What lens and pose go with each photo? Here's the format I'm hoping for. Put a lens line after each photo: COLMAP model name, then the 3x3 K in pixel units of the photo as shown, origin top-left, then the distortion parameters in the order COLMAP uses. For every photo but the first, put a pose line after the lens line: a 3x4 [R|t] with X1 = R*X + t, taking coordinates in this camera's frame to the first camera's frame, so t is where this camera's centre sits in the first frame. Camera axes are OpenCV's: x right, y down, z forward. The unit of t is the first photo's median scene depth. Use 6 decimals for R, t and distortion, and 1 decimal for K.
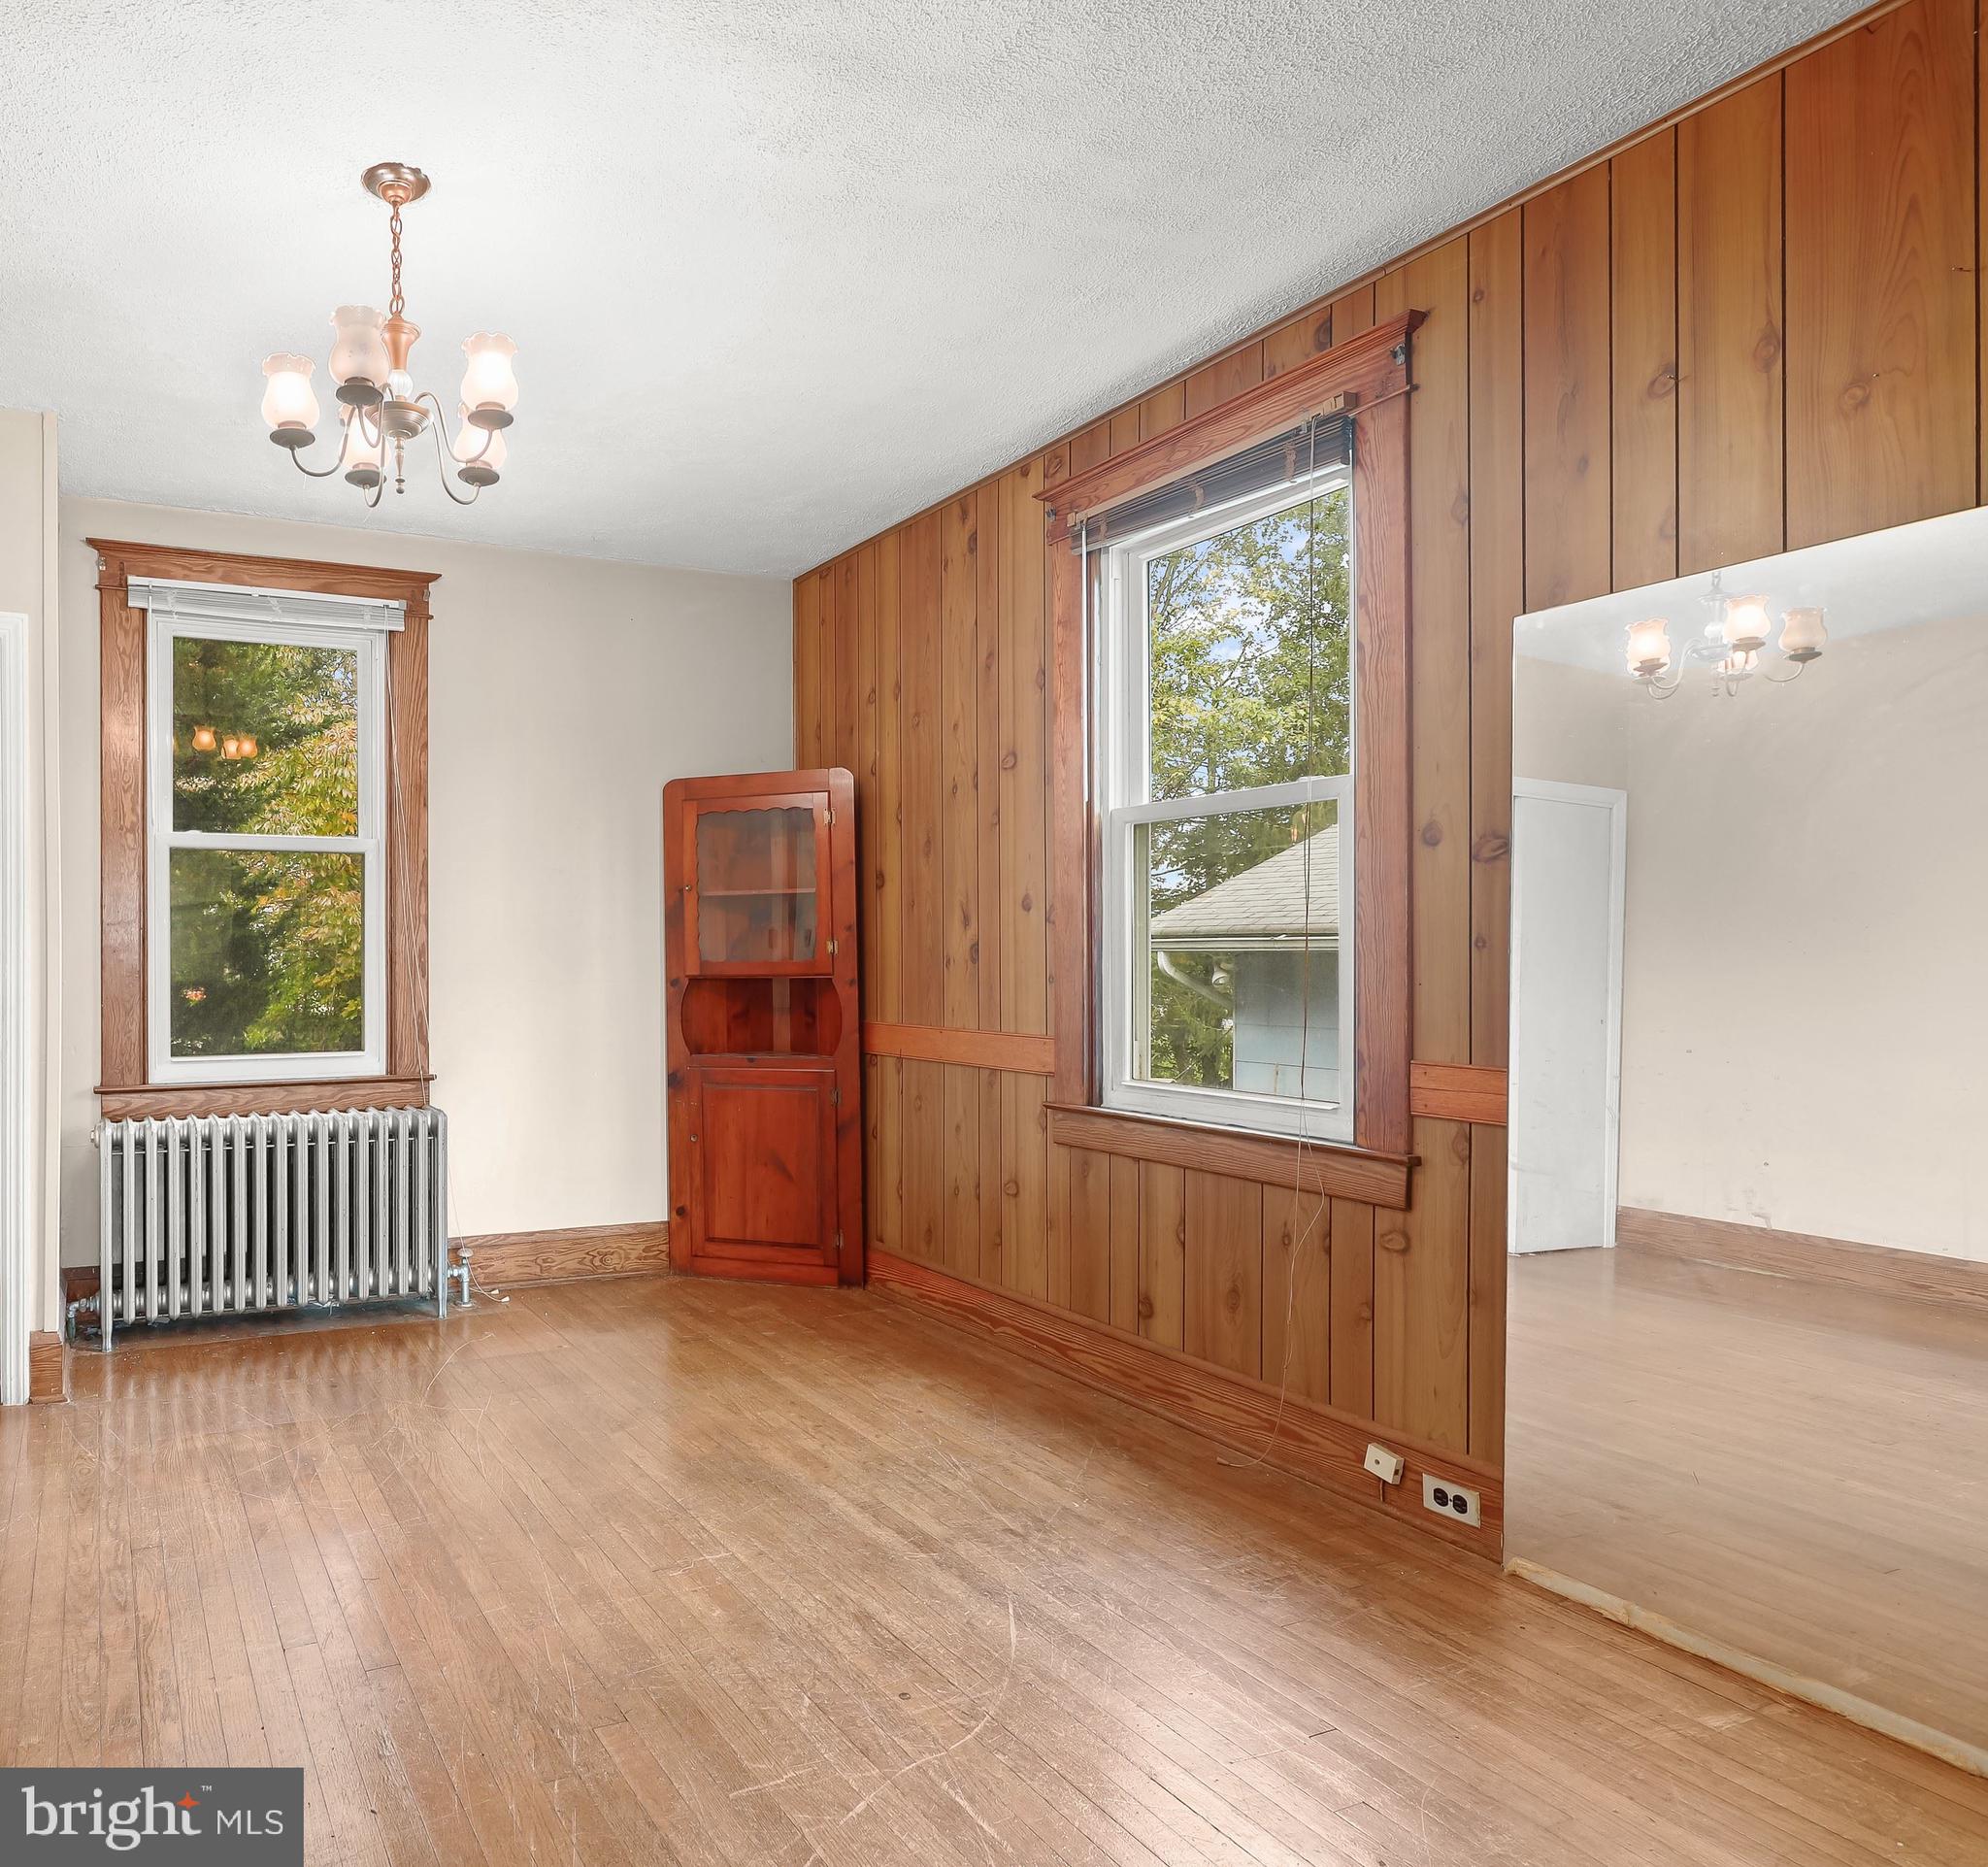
lens RADIAL K [[1351.4, 0, 994.6], [0, 1351.4, 940.2], [0, 0, 1]] dist [0.006721, -0.003851]
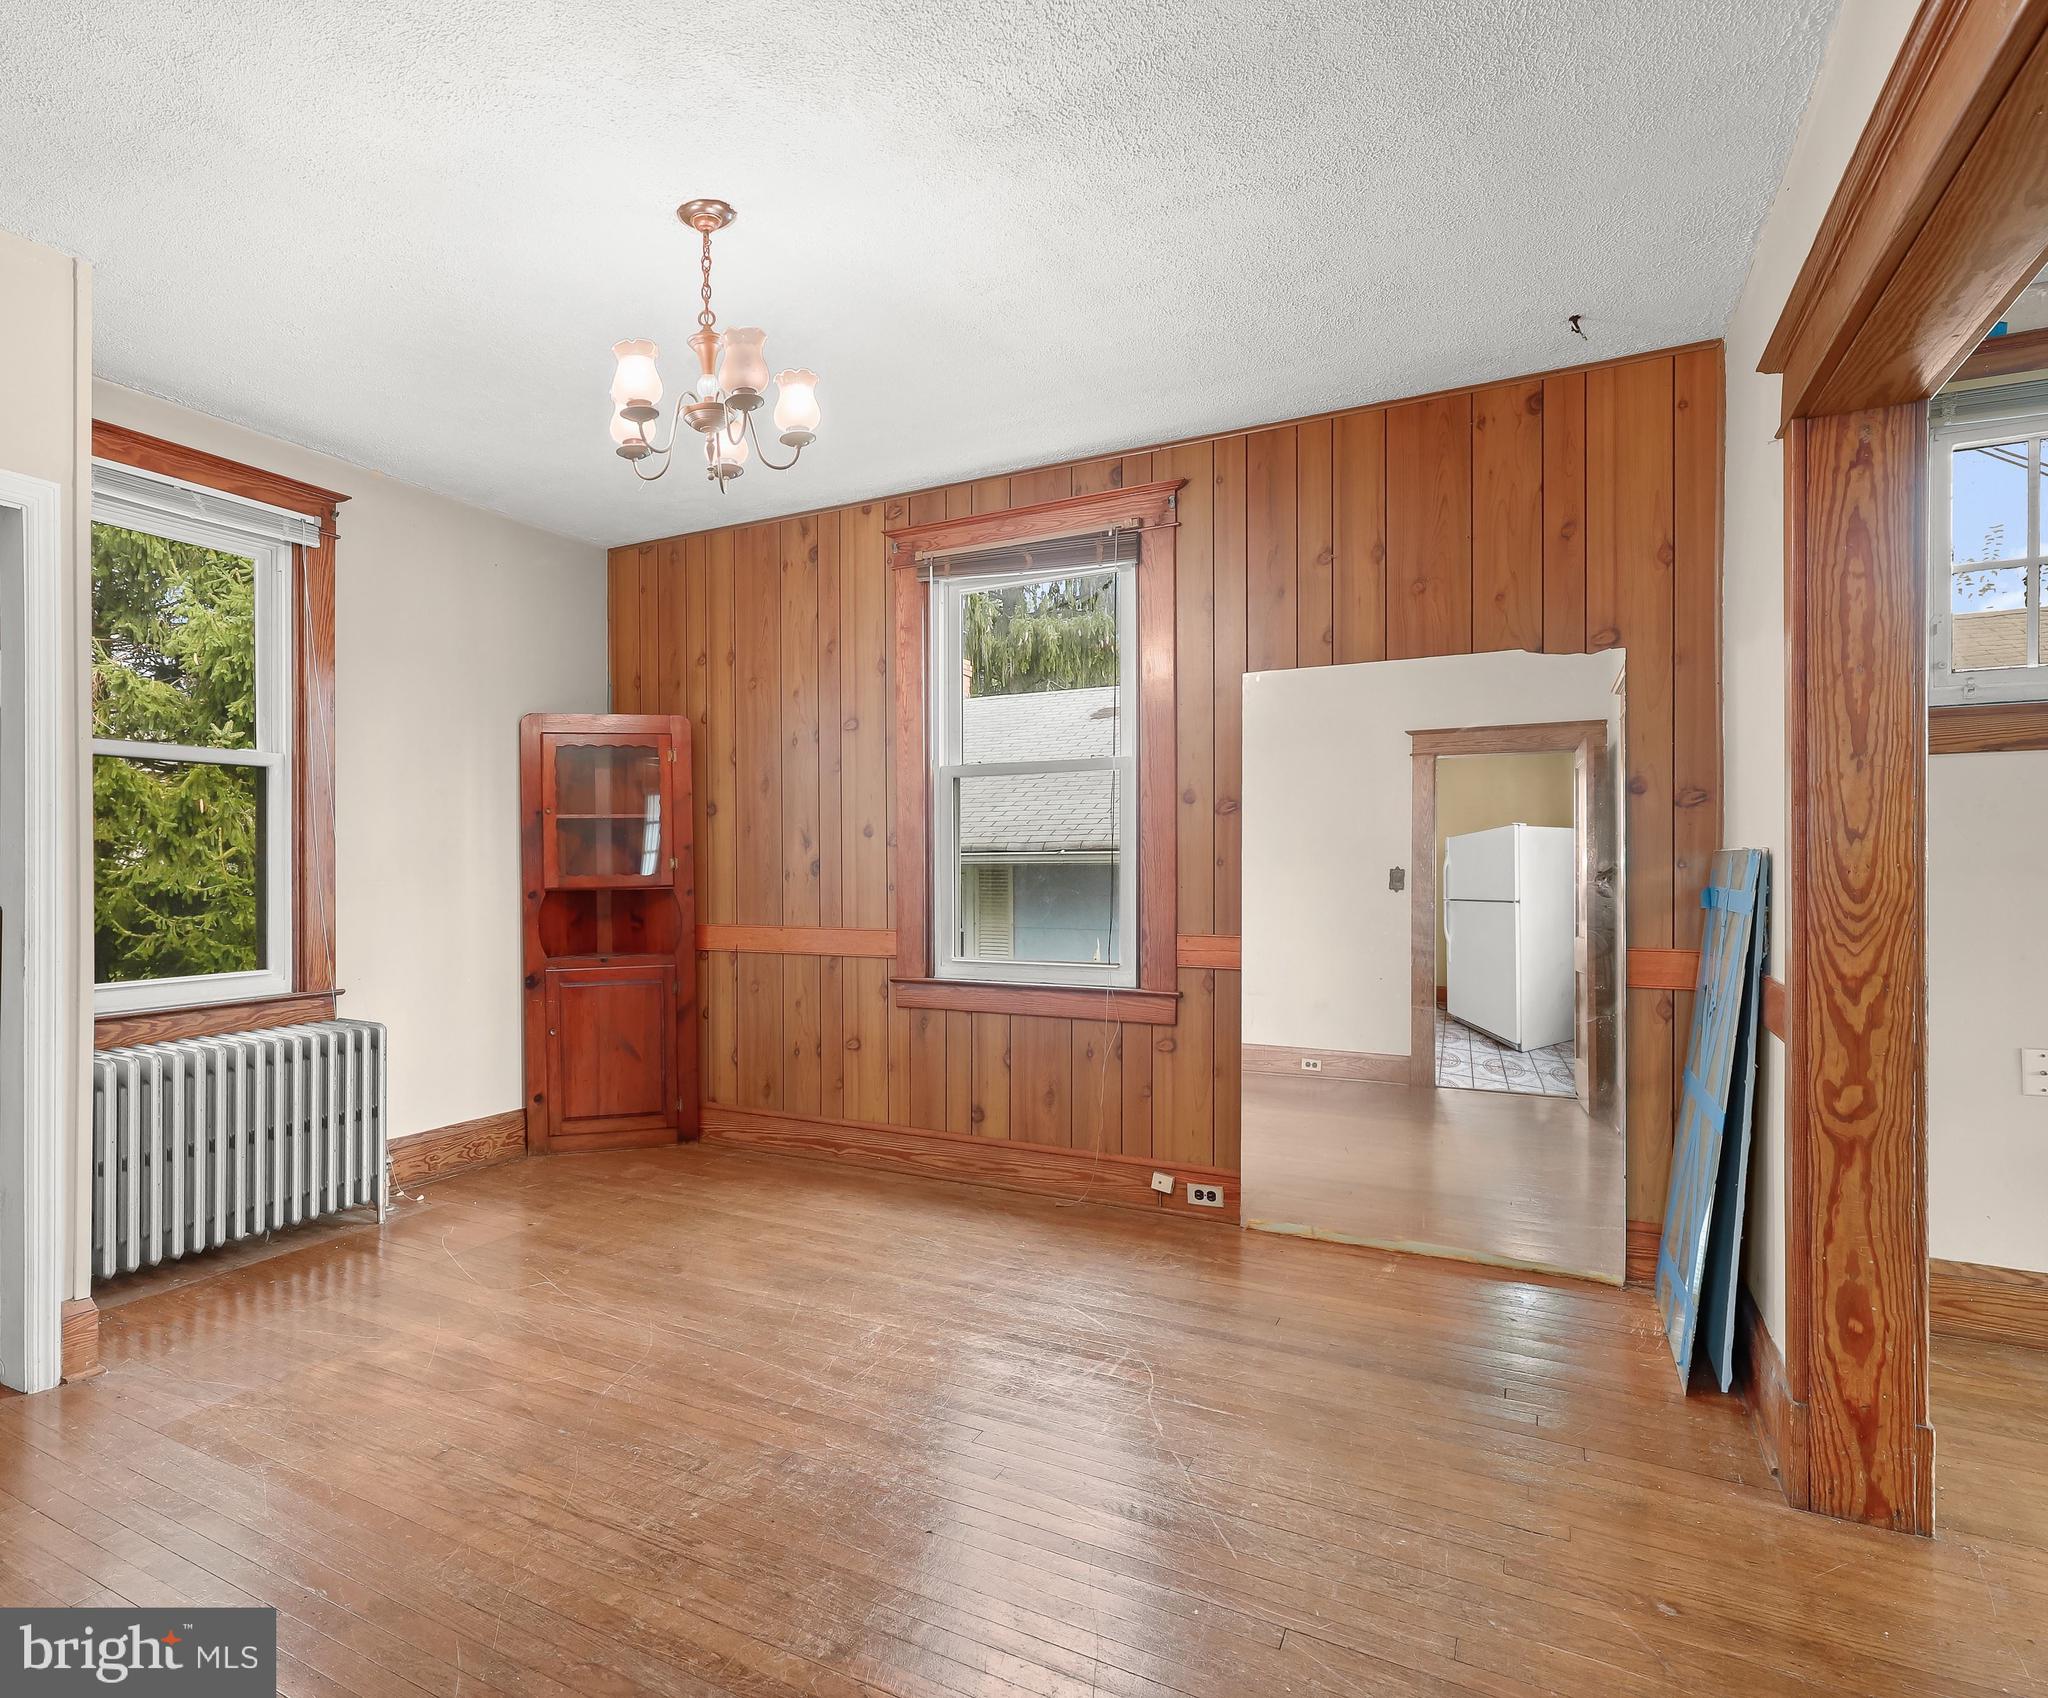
lens RADIAL K [[1046.9, 0, 1022.9], [0, 1046.9, 855.4], [0, 0, 1]] dist [0.001801, 0.000106]
pose [[0.808998, 0.005910, 0.587781, -0.481380], [-0.005454, 0.999982, -0.002548, -0.001634], [-0.587786, -0.001144, 0.809016, 0.067202]]
